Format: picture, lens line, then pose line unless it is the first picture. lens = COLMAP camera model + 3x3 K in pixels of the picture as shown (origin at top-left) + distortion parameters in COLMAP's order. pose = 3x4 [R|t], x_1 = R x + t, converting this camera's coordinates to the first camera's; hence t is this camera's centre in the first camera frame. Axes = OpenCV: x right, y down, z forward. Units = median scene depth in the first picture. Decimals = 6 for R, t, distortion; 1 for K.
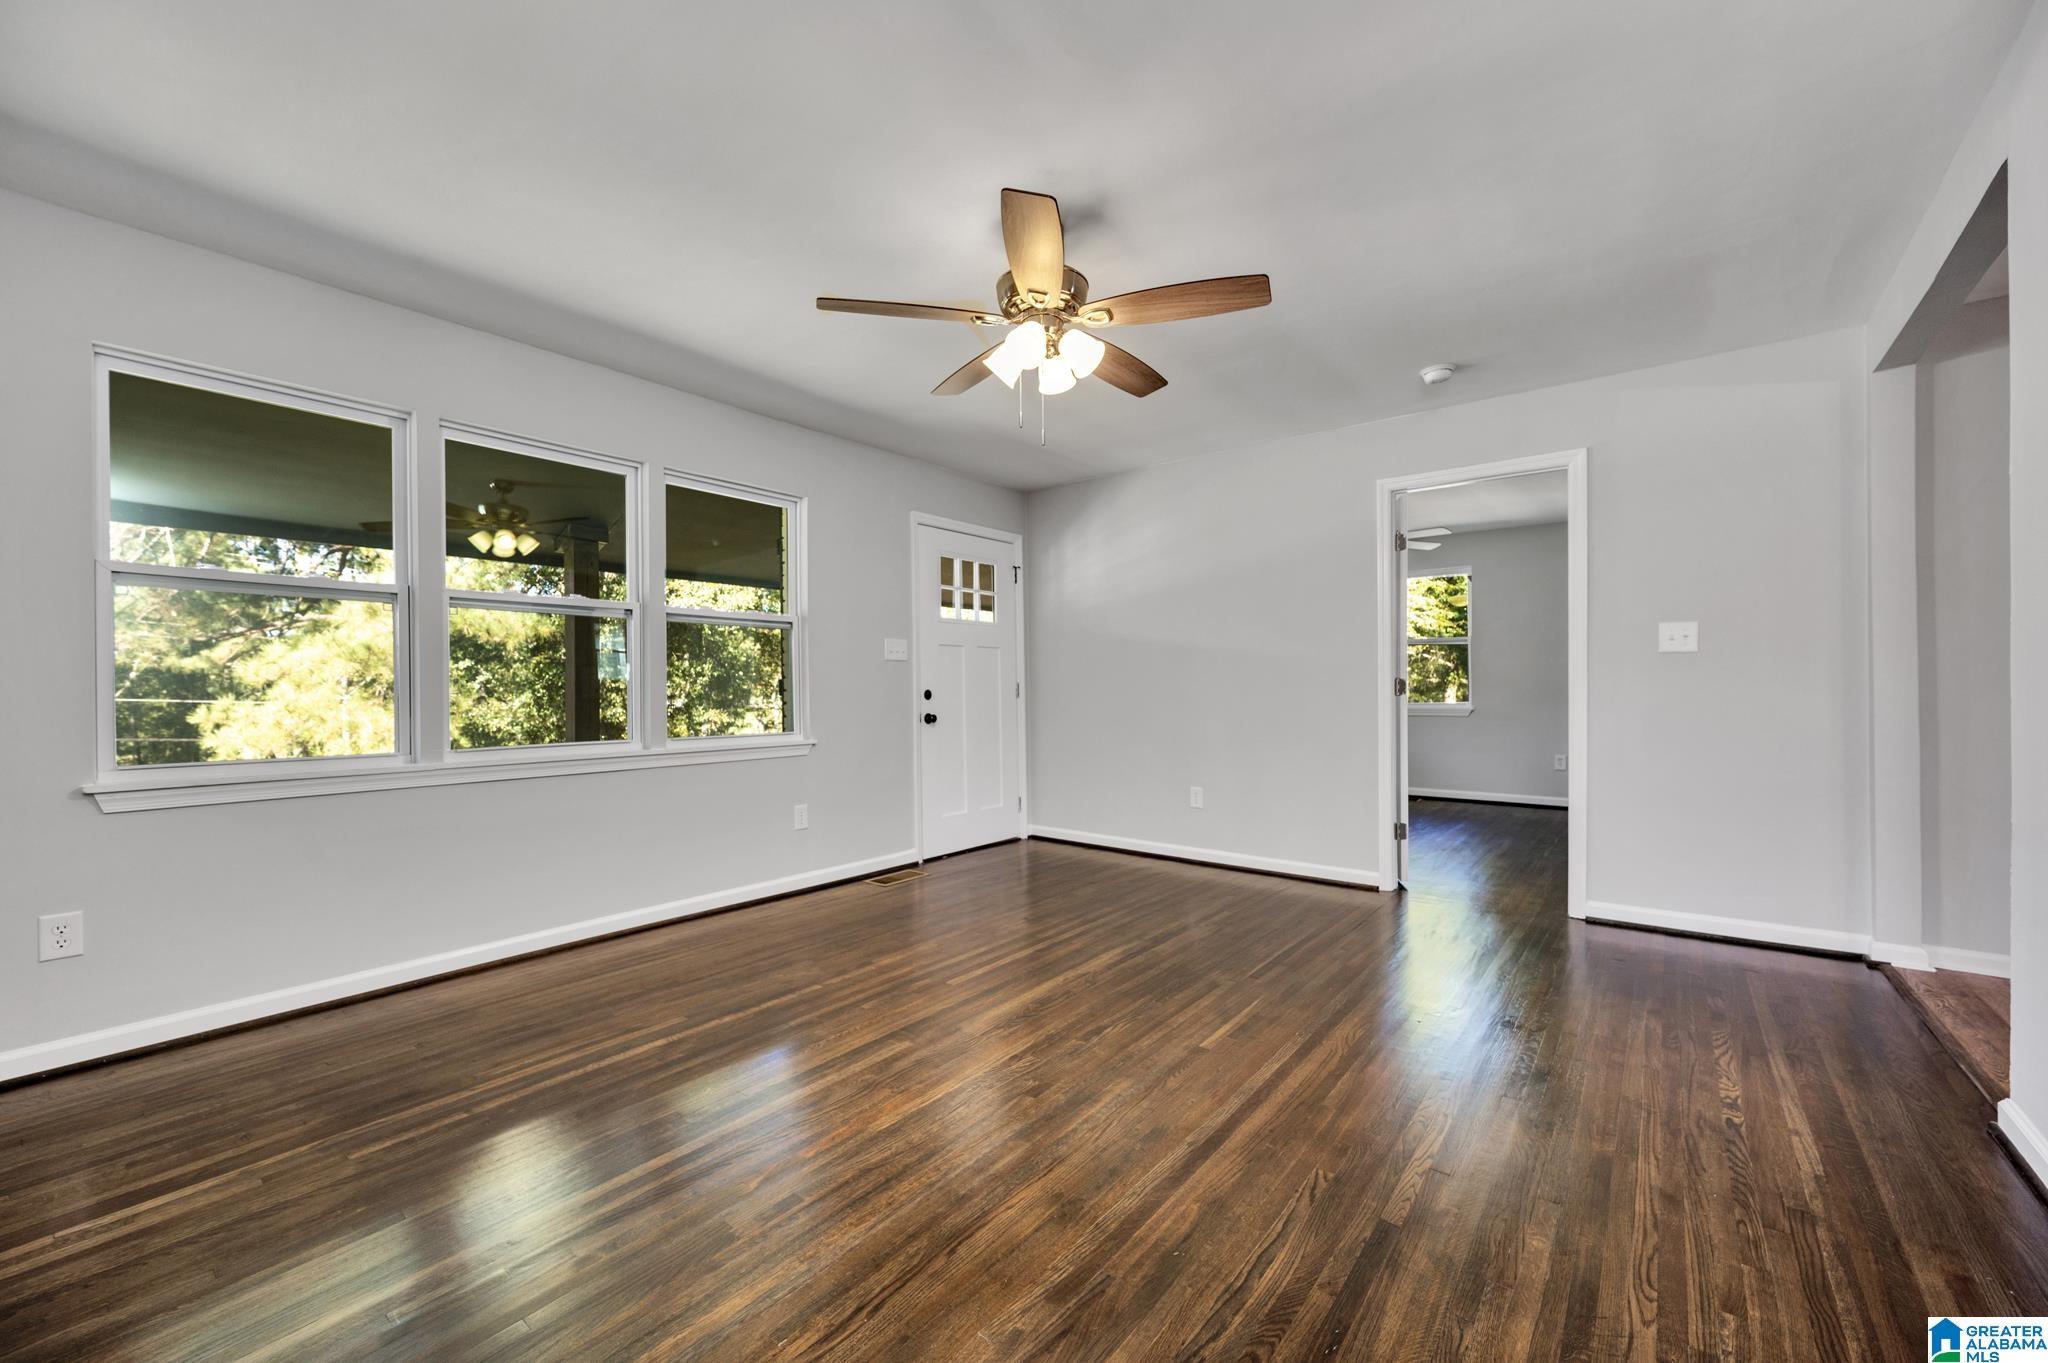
lens RADIAL K [[805.0, 0, 1022.4], [0, 805.0, 686.3], [0, 0, 1]] dist [-0.001821, 0.000206]
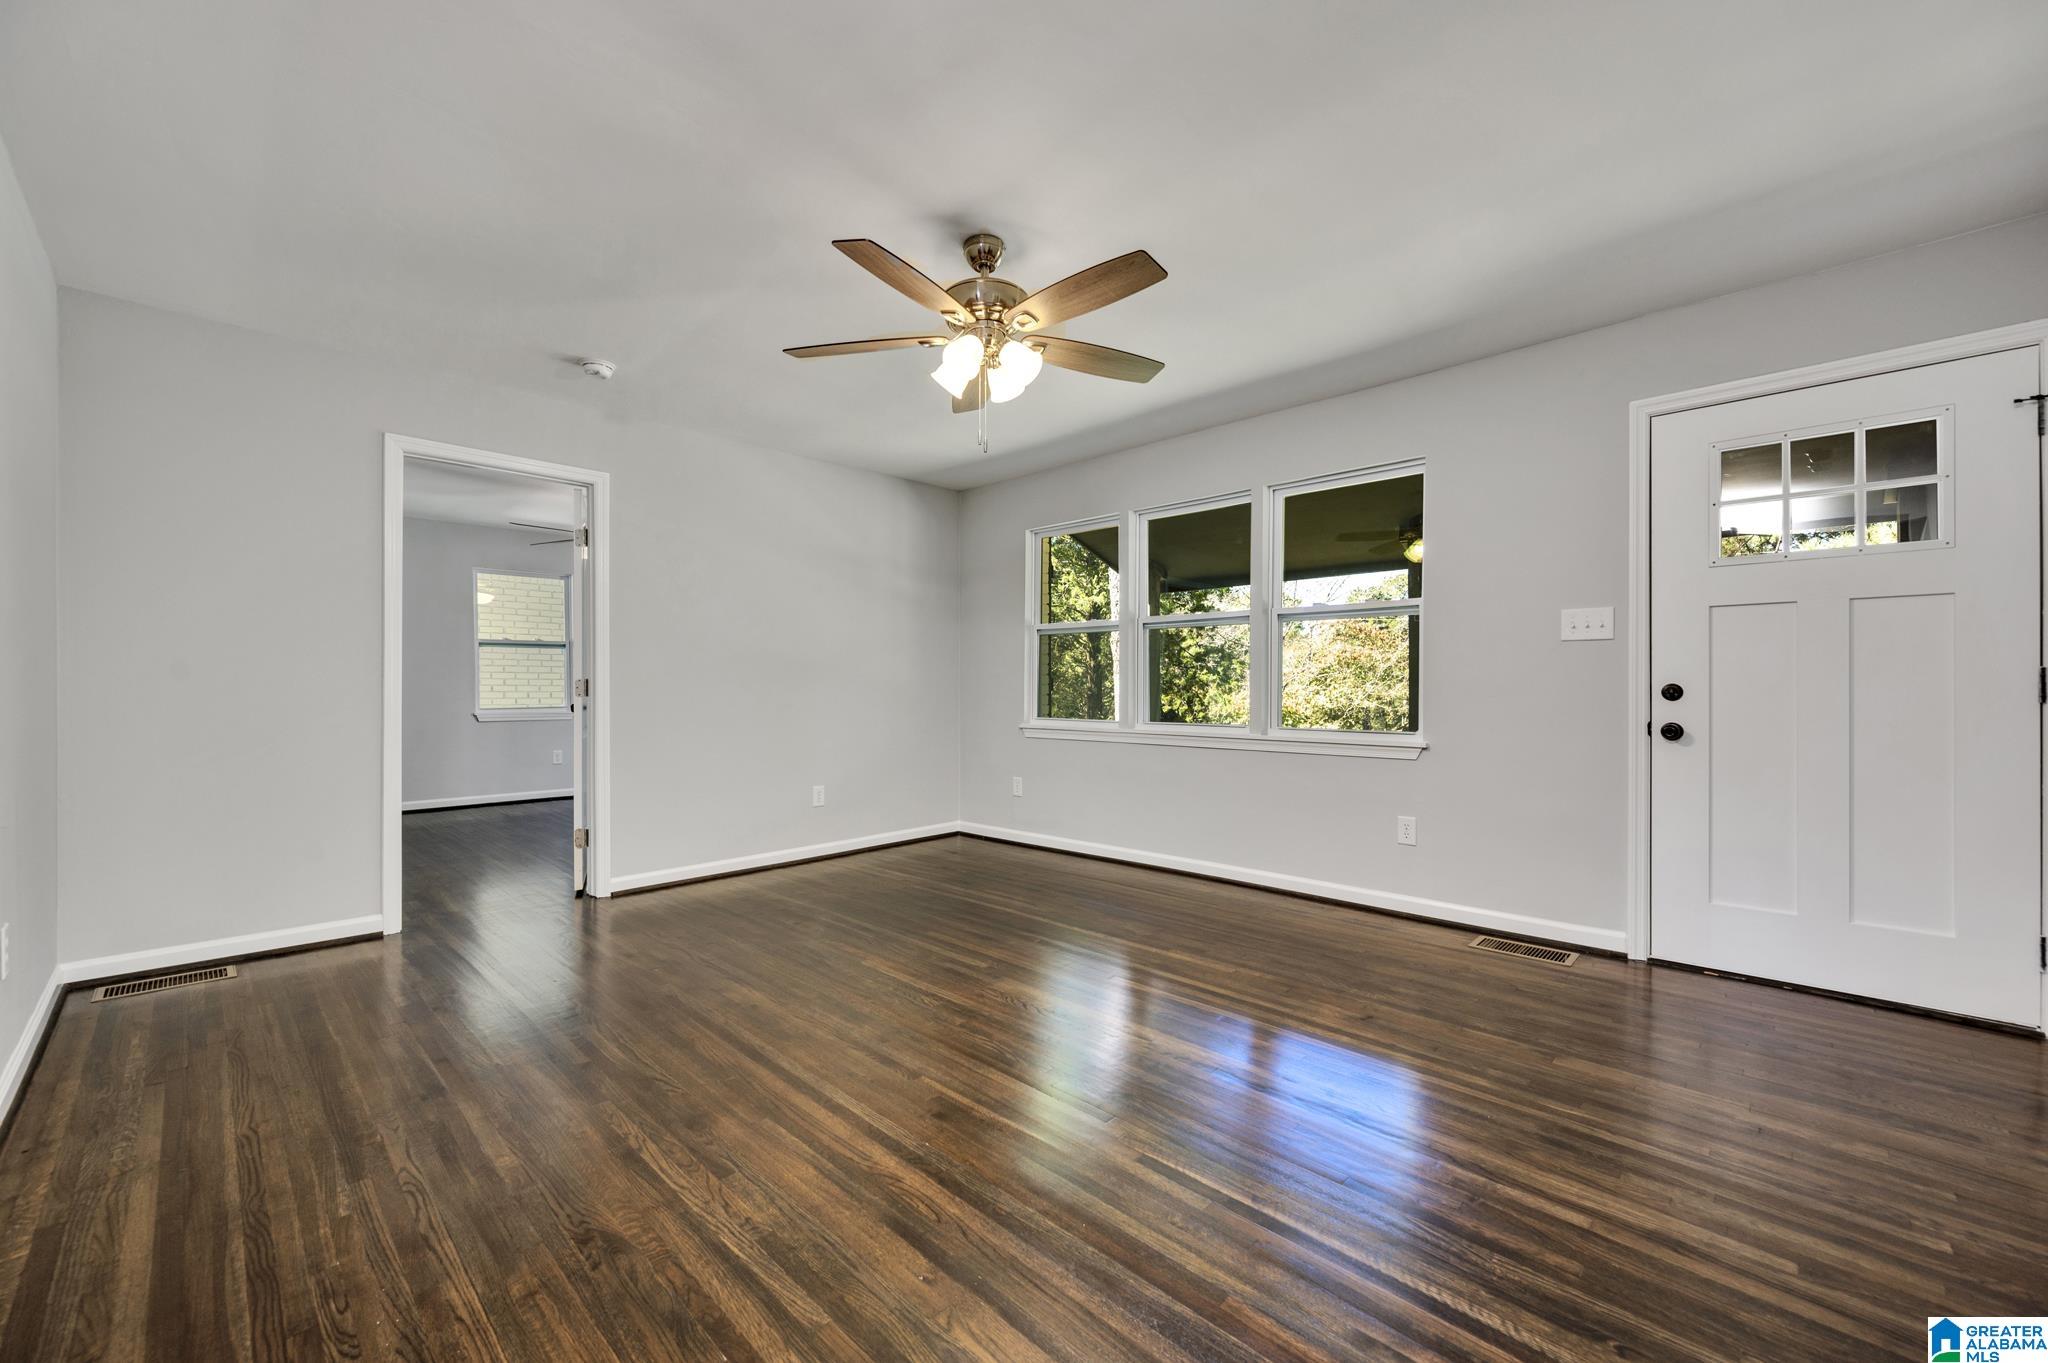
lens RADIAL K [[805.0, 0, 1024.8], [0, 805.0, 687.5], [0, 0, 1]] dist [-0.001821, 0.000206]
pose [[-0.095405, 0.007389, -0.995411, 0.696453], [0.005900, 0.999959, 0.006858, 0.000172], [0.995421, -0.005218, -0.095444, 0.752619]]
